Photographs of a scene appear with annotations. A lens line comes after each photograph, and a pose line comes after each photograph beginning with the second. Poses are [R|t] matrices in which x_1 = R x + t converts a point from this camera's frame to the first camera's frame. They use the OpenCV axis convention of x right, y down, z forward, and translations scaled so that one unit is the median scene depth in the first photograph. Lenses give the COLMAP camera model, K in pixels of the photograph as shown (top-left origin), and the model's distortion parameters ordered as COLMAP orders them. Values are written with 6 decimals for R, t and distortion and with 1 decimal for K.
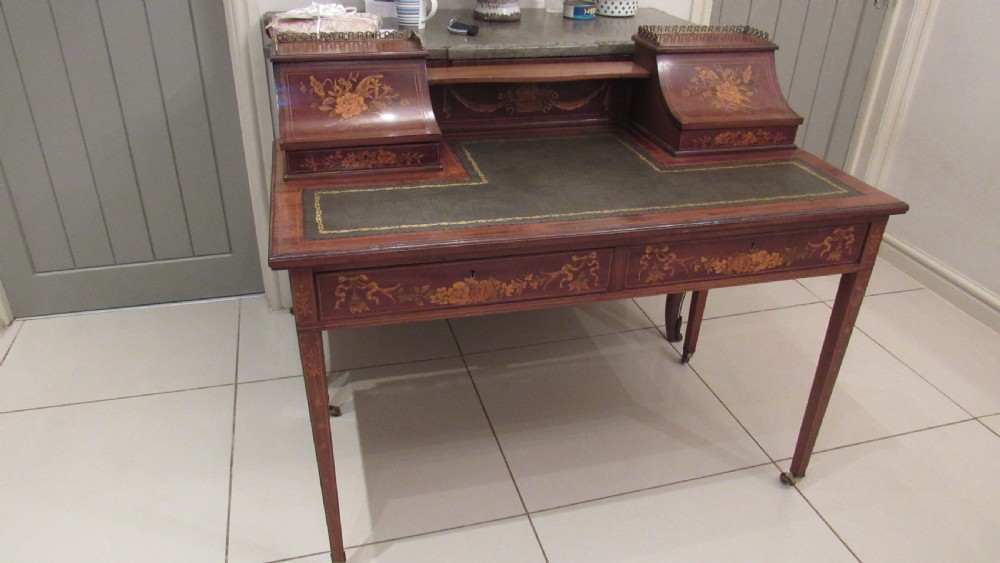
lens RADIAL K [[718.8, 0, 503.3], [0, 718.8, 283.0], [0, 0, 1]] dist [-0.025236, -0.001866]
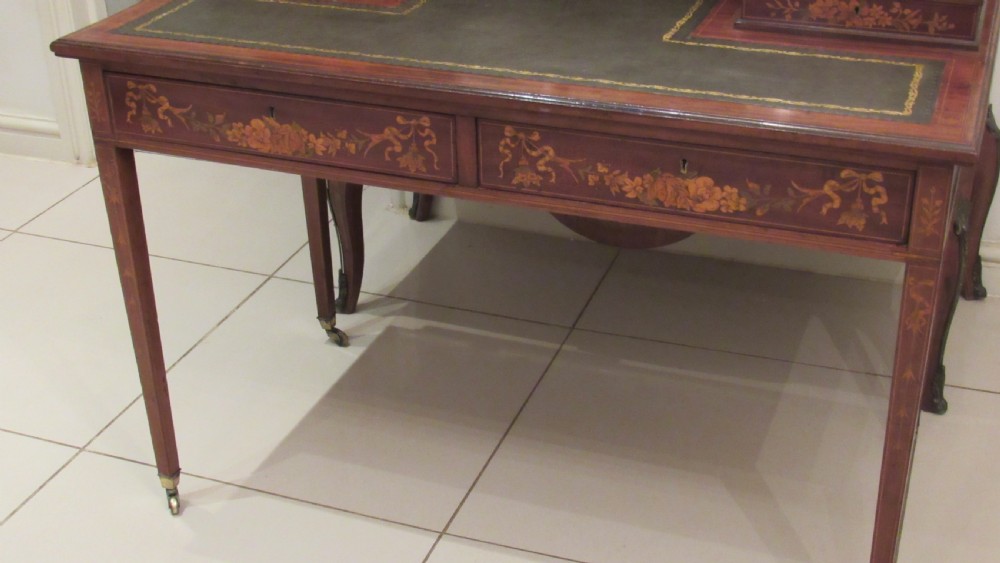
lens RADIAL K [[1336.9, 0, 499.0], [0, 1336.9, 280.9], [0, 0, 1]] dist [-0.064357, -0.021026]
pose [[0.802463, 0.235910, -0.548088, 0.841014], [-0.248019, 0.967292, 0.053217, 0.022077], [0.542715, 0.093232, 0.834726, -0.024298]]
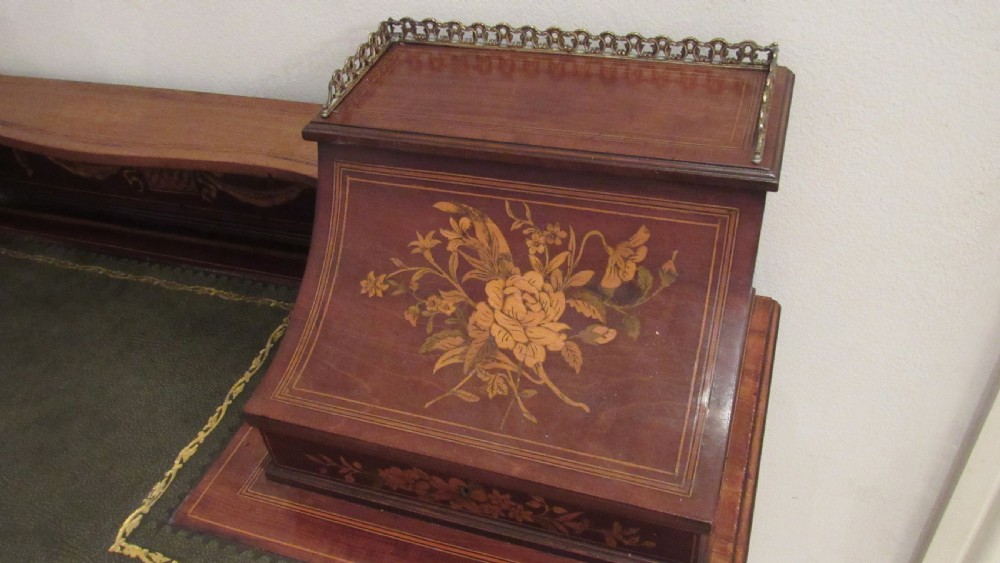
lens RADIAL K [[840.3, 0, 497.9], [0, 840.3, 280.2], [0, 0, 1]] dist [-0.047573, 0.010674]
pose [[0.819215, 0.283595, -0.498459, 0.554749], [-0.180032, 0.952408, 0.245983, -0.423982], [0.544496, -0.111774, 0.831283, 0.846952]]
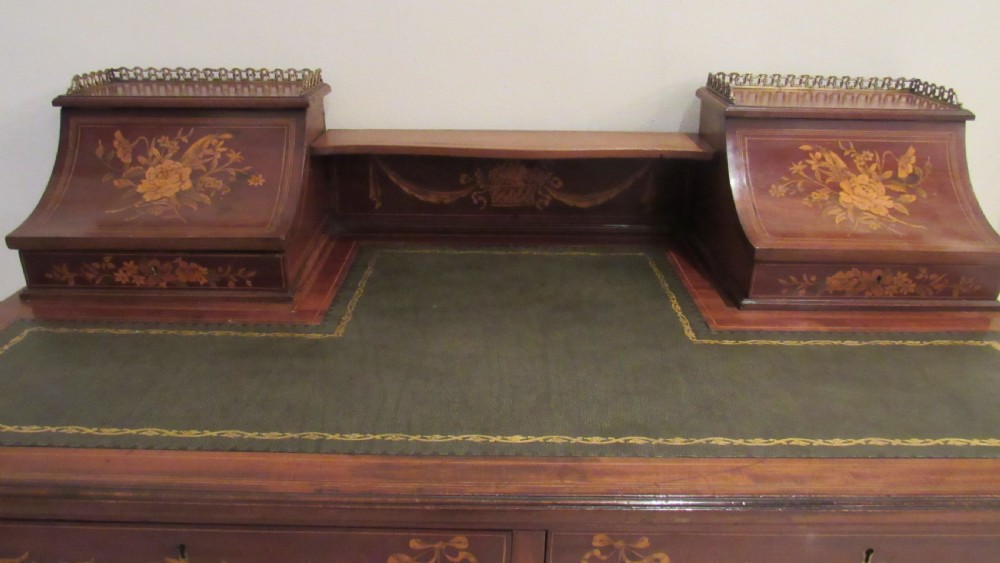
lens RADIAL K [[716.8, 0, 500.5], [0, 716.8, 282.4], [0, 0, 1]] dist [-0.022535, 0.000727]
pose [[0.967657, 0.086250, -0.237066, 0.216692], [-0.111150, 0.989373, -0.093735, -0.142943], [0.226462, 0.117053, 0.966961, 0.510727]]
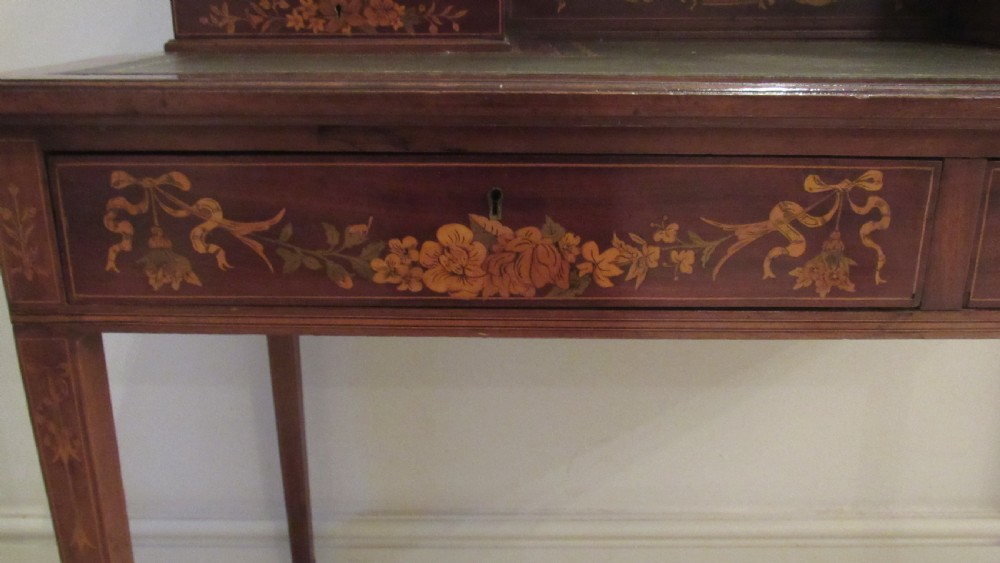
lens RADIAL K [[882.2, 0, 501.5], [0, 882.2, 279.7], [0, 0, 1]] dist [-0.037201, -0.003542]
pose [[0.964861, 0.048217, -0.258300, 0.061194], [-0.099578, 0.976793, -0.189628, 0.088913], [0.243162, 0.208686, 0.947271, 0.534833]]
